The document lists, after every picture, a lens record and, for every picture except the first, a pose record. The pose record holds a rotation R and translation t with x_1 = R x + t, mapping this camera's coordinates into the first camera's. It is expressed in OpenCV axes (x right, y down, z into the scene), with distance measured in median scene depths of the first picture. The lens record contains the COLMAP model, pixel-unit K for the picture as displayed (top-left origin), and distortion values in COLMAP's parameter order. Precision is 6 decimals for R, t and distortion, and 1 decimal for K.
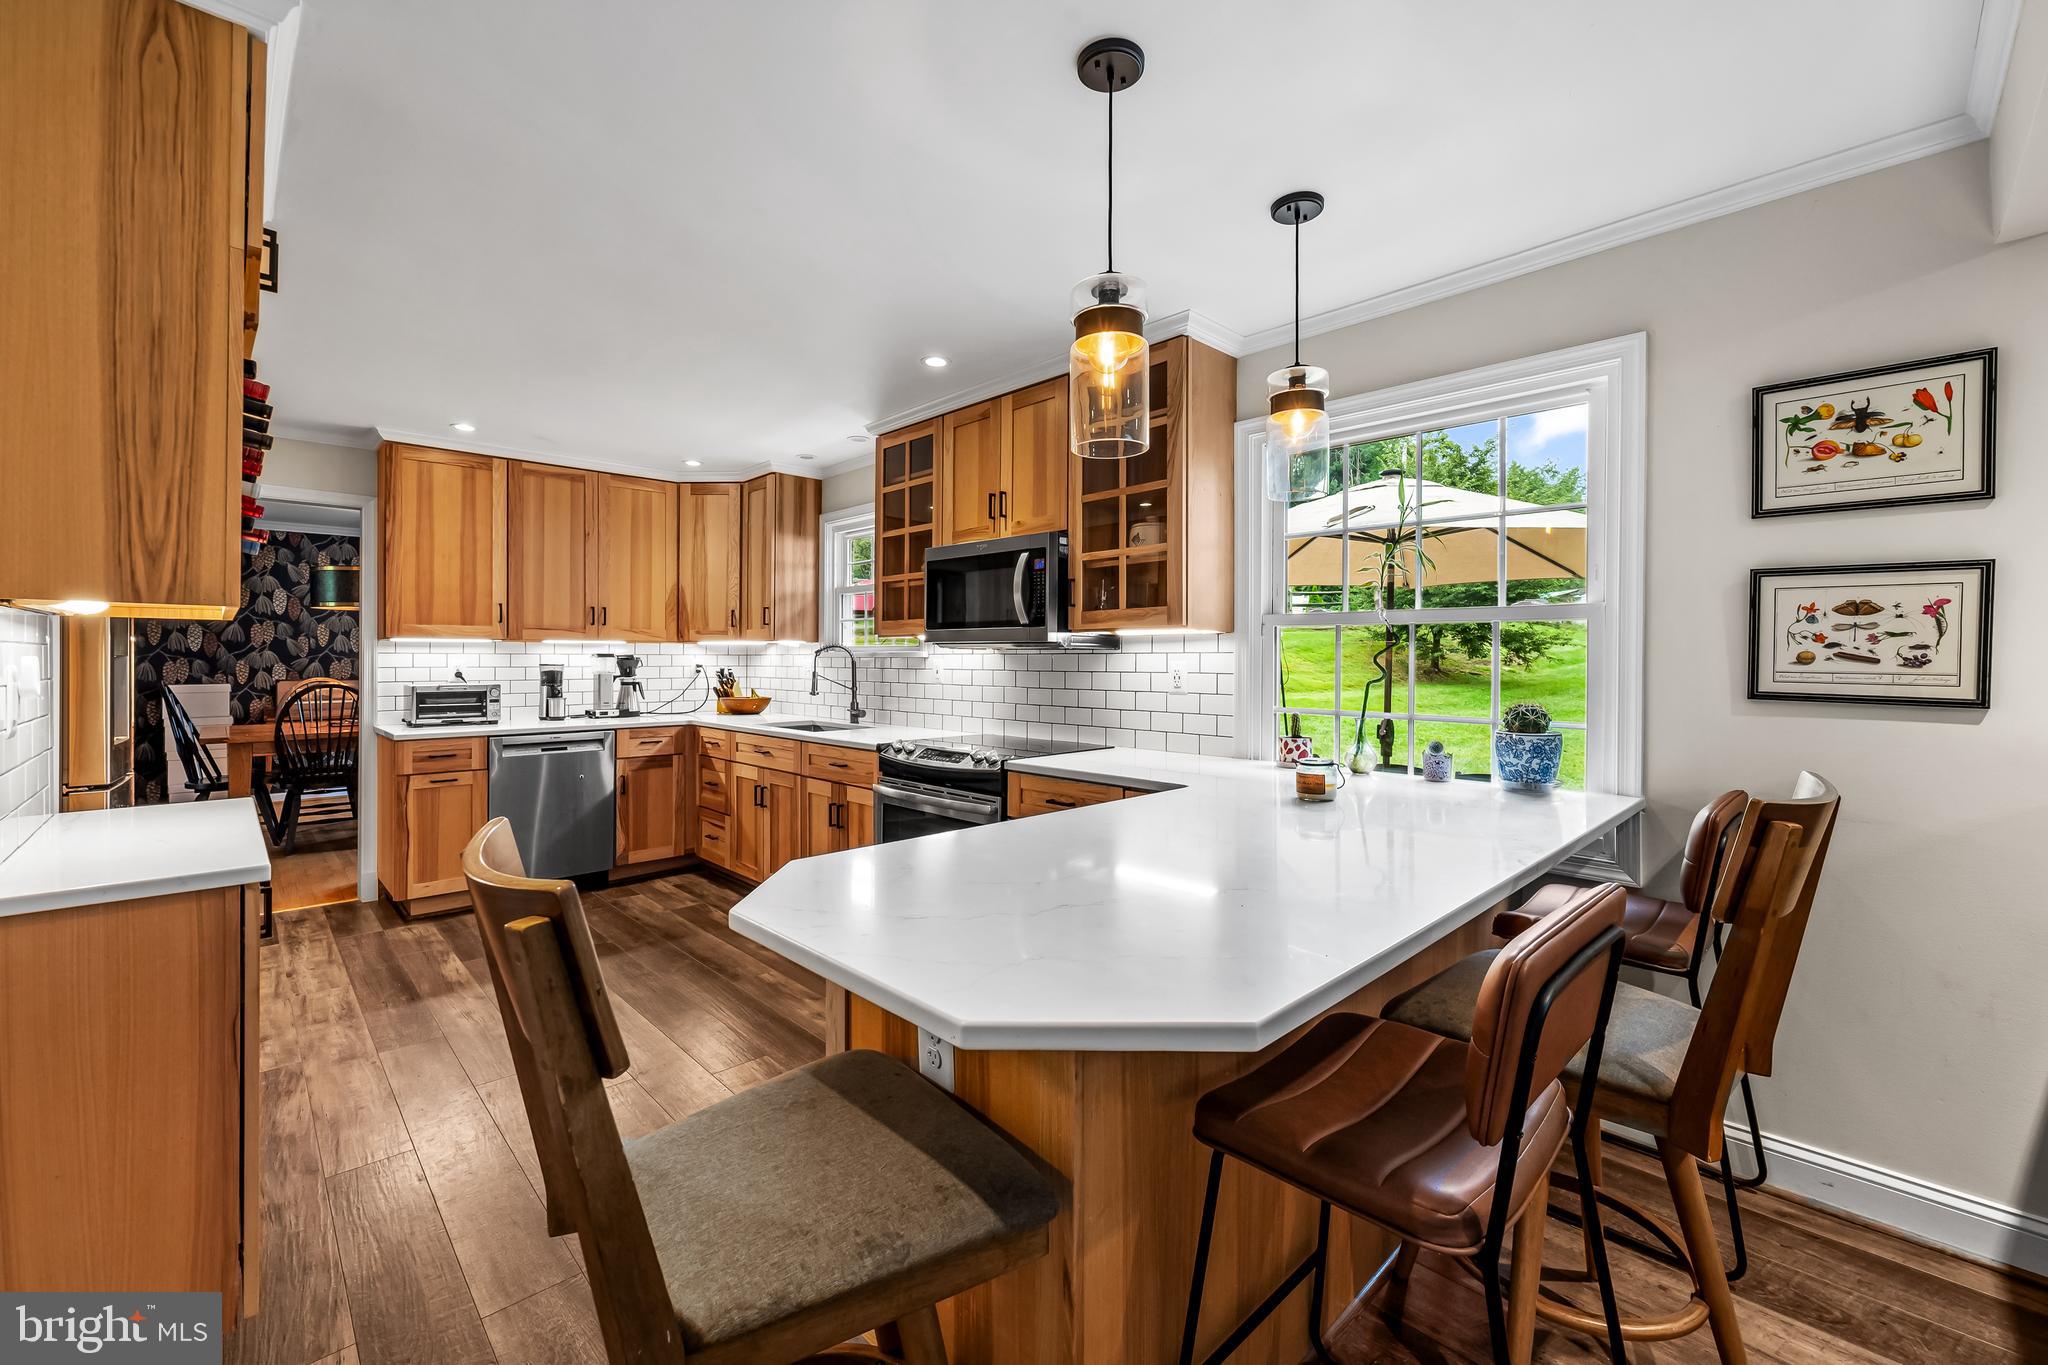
lens RADIAL K [[836.4, 0, 1027.0], [0, 836.4, 651.2], [0, 0, 1]] dist [-0.001623, -0.000606]
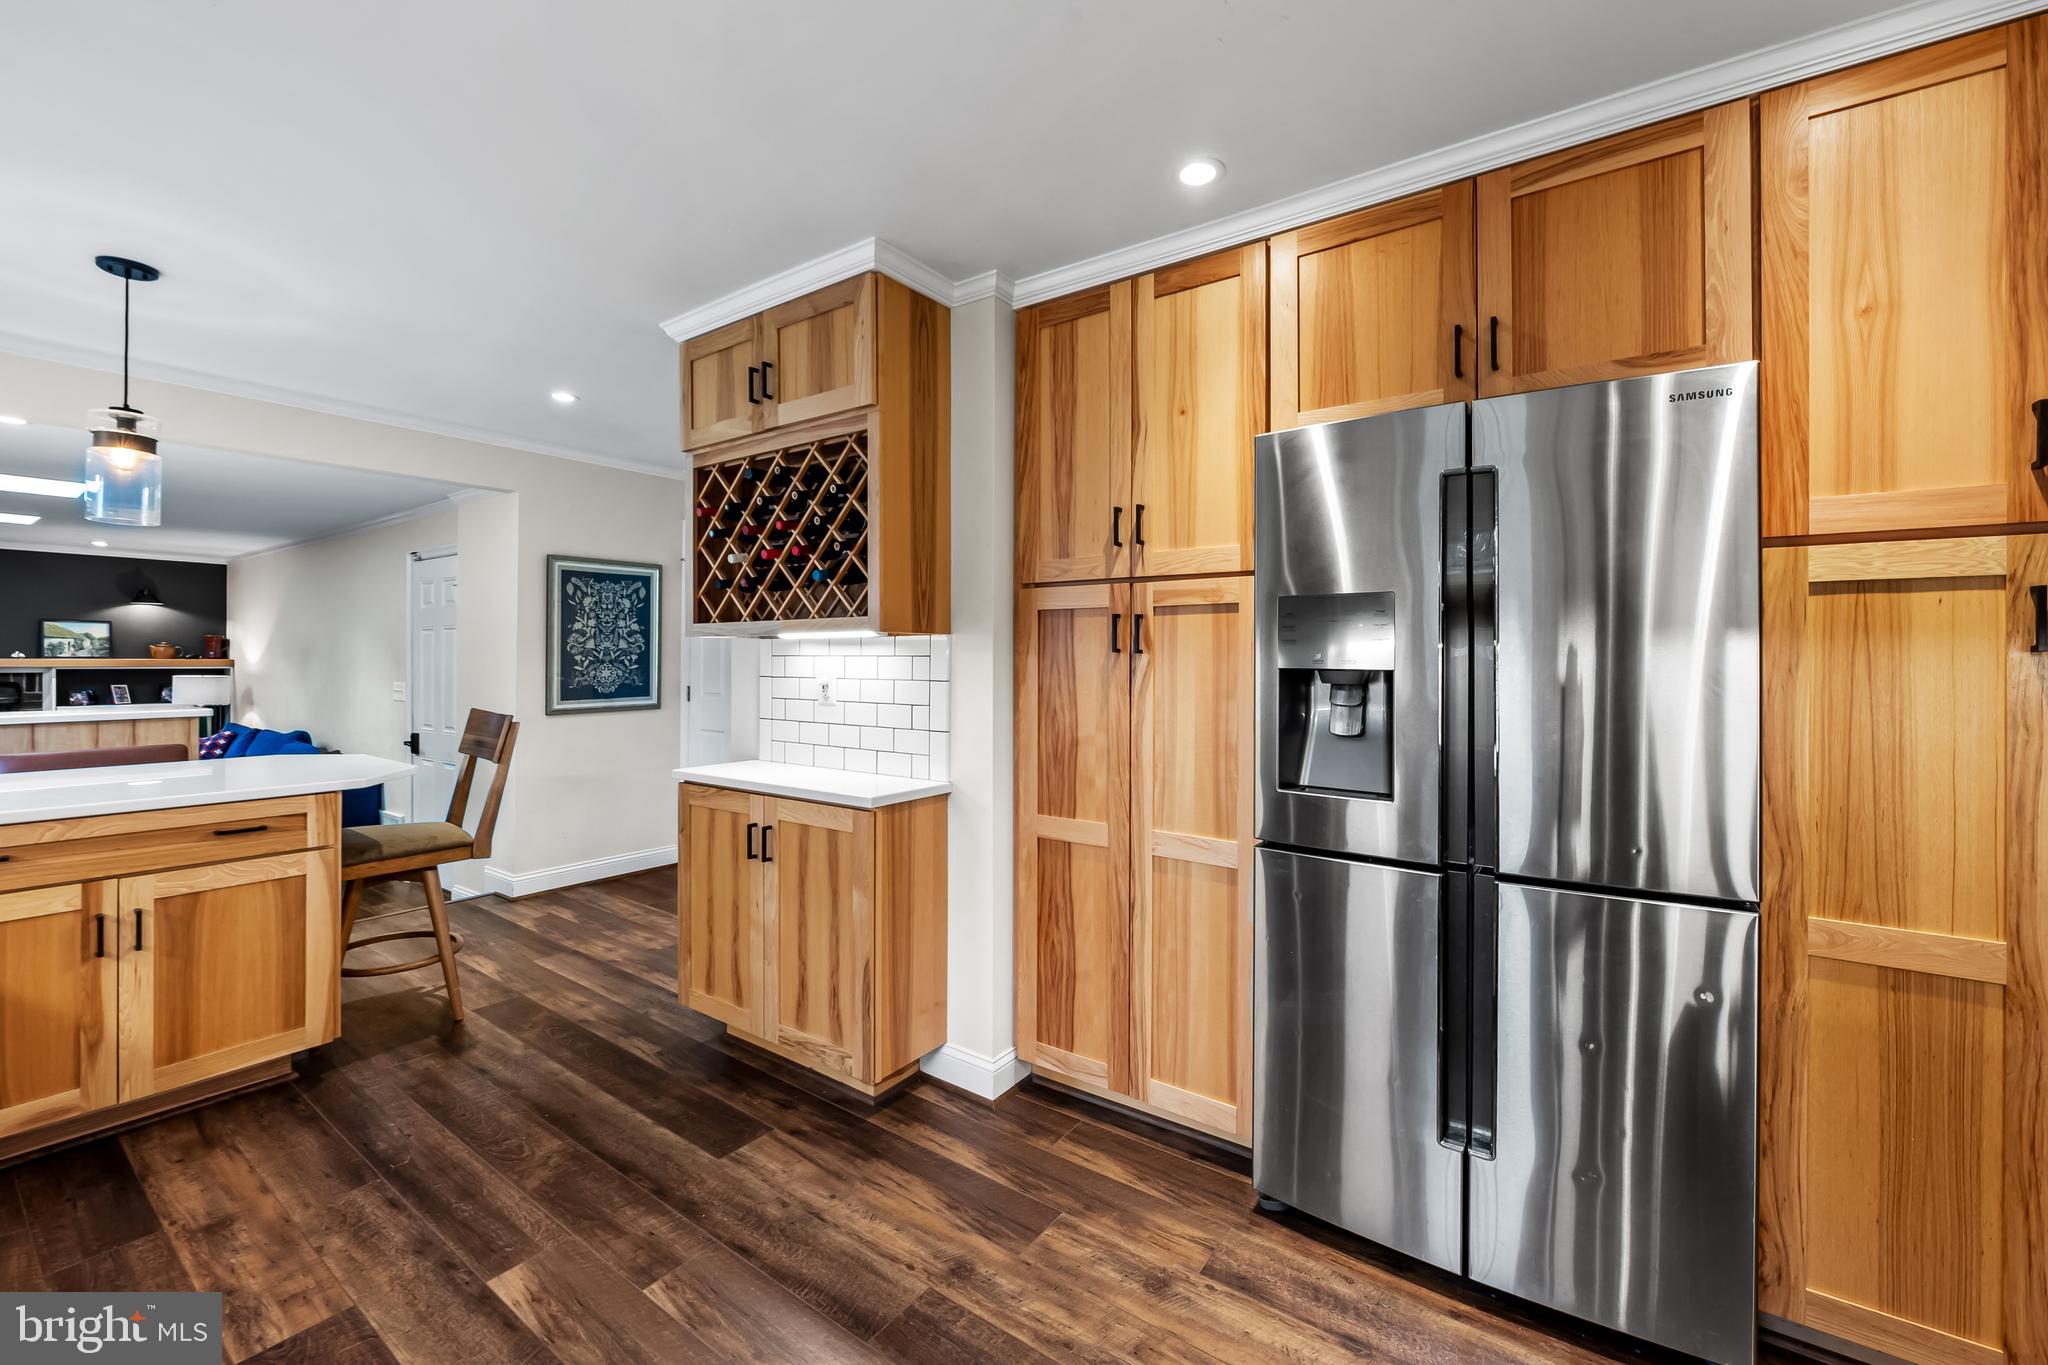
lens RADIAL K [[843.1, 0, 1016.7], [0, 843.1, 653.6], [0, 0, 1]] dist [-0.001548, -0.000028]
pose [[-0.983966, -0.008429, -0.178158, -0.432010], [-0.006842, 0.999931, -0.009520, 0.000620], [0.178226, -0.008149, -0.983956, 0.986395]]
